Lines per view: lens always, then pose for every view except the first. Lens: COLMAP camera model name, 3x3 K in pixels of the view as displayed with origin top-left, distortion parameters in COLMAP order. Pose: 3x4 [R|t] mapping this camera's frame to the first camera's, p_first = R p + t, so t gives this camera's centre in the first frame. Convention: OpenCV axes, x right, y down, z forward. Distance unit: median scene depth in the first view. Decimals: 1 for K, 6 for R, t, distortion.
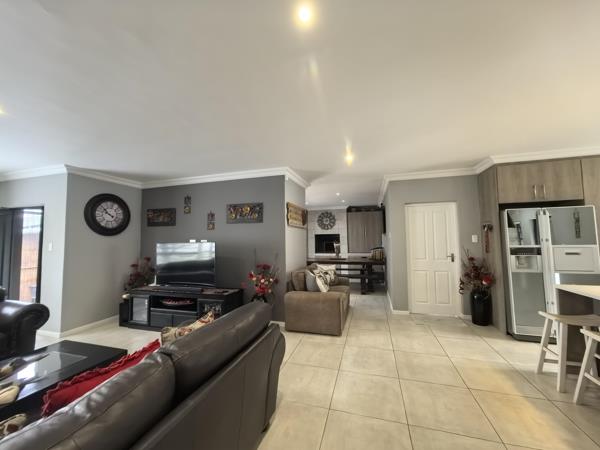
lens RADIAL K [[235.6, 0, 298.6], [0, 235.6, 222.4], [0, 0, 1]] dist [-0.001313, 0.000436]
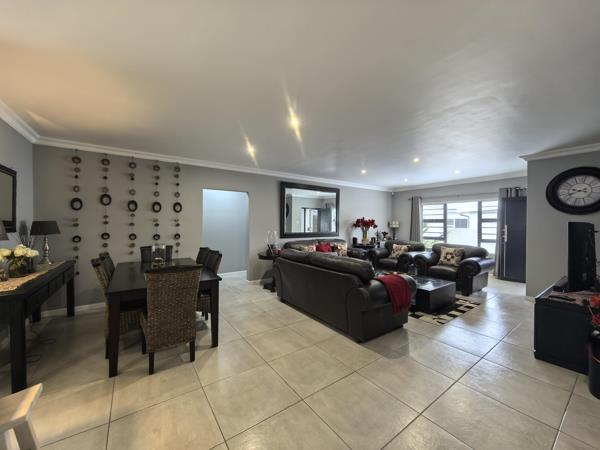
lens RADIAL K [[235.6, 0, 299.2], [0, 235.6, 225.1], [0, 0, 1]] dist [-0.001313, 0.000436]
pose [[-0.612496, 0.018482, -0.790258, 0.649488], [0.058467, 0.998047, -0.021973, 0.064826], [0.788309, -0.059663, -0.612380, 0.850679]]
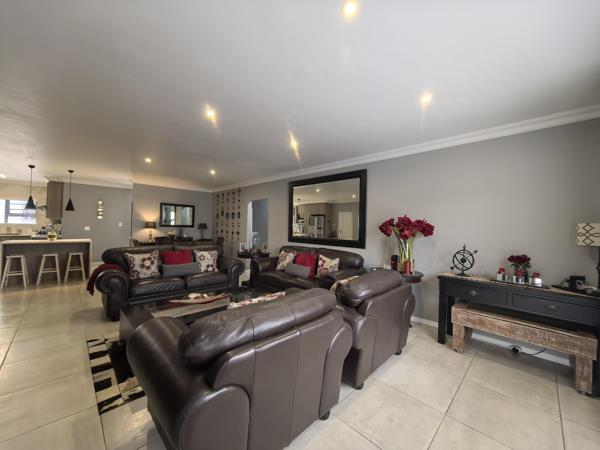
lens RADIAL K [[235.6, 0, 298.1], [0, 235.6, 226.0], [0, 0, 1]] dist [-0.001313, 0.000436]
pose [[-0.877099, -0.004672, 0.480288, -1.347180], [-0.043151, 0.996676, -0.069107, 0.113763], [-0.478368, -0.081339, -0.874384, 1.075030]]
